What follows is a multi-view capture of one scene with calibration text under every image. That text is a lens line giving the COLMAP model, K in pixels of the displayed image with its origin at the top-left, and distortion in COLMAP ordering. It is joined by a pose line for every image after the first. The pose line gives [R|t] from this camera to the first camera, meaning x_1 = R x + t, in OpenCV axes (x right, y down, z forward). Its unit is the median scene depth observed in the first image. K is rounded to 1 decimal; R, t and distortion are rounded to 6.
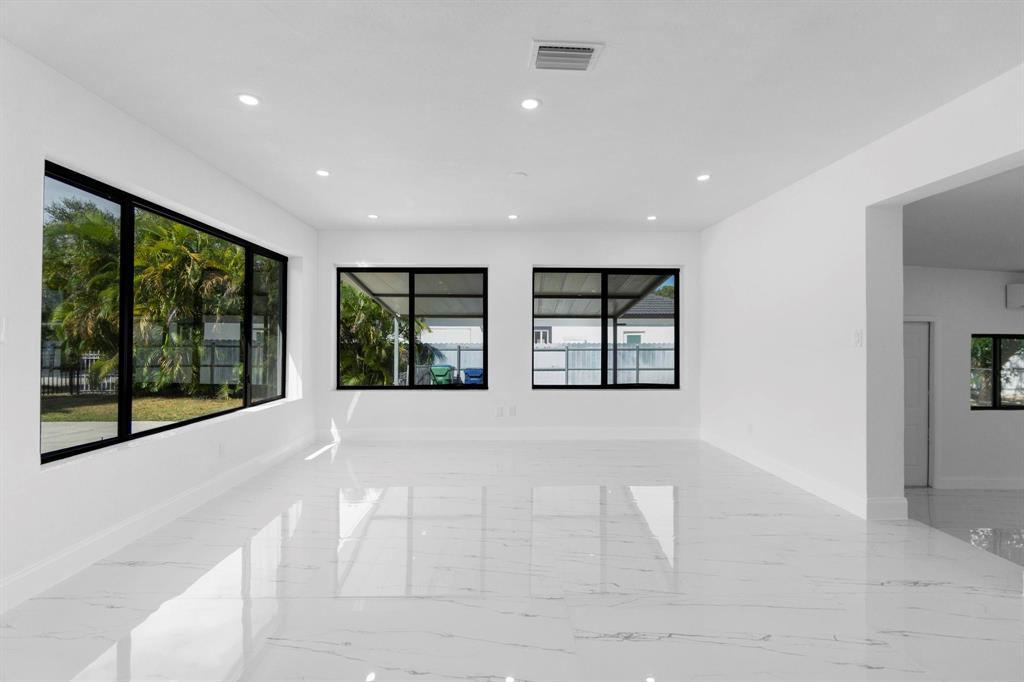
lens RADIAL K [[440.0, 0, 463.9], [0, 440.0, 337.2], [0, 0, 1]] dist [-0.003674, -0.000723]
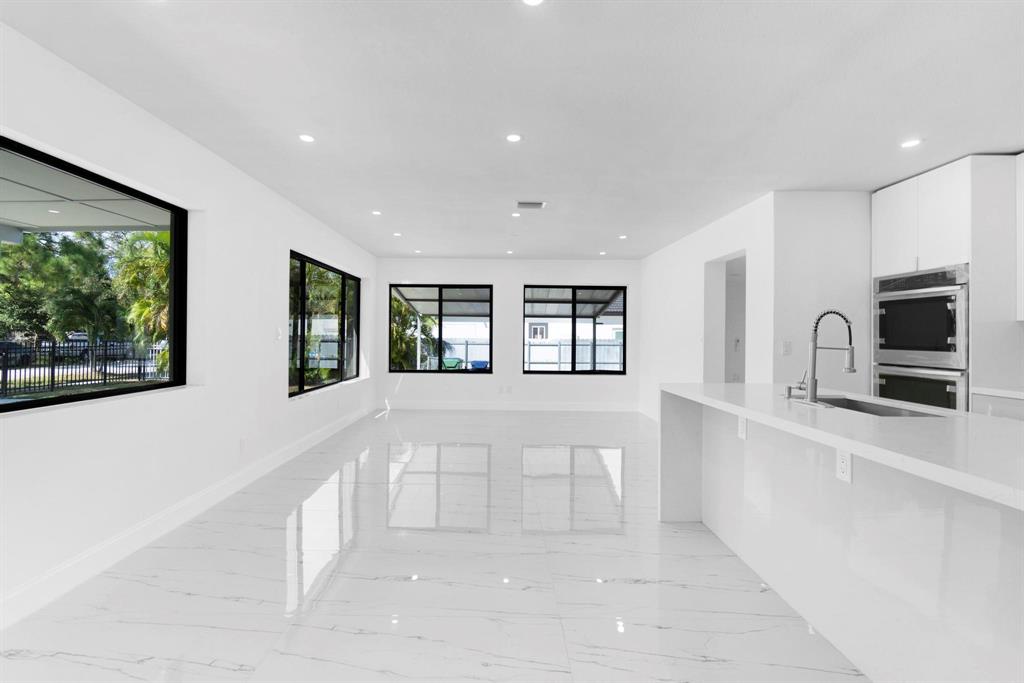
lens RADIAL K [[410.2, 0, 499.5], [0, 410.2, 335.7], [0, 0, 1]] dist [0.000481, 0.000051]
pose [[0.987714, 0.012405, 0.155777, -0.127865], [-0.014273, 0.999839, 0.010883, -0.007932], [-0.155617, -0.012973, 0.987732, -0.230104]]
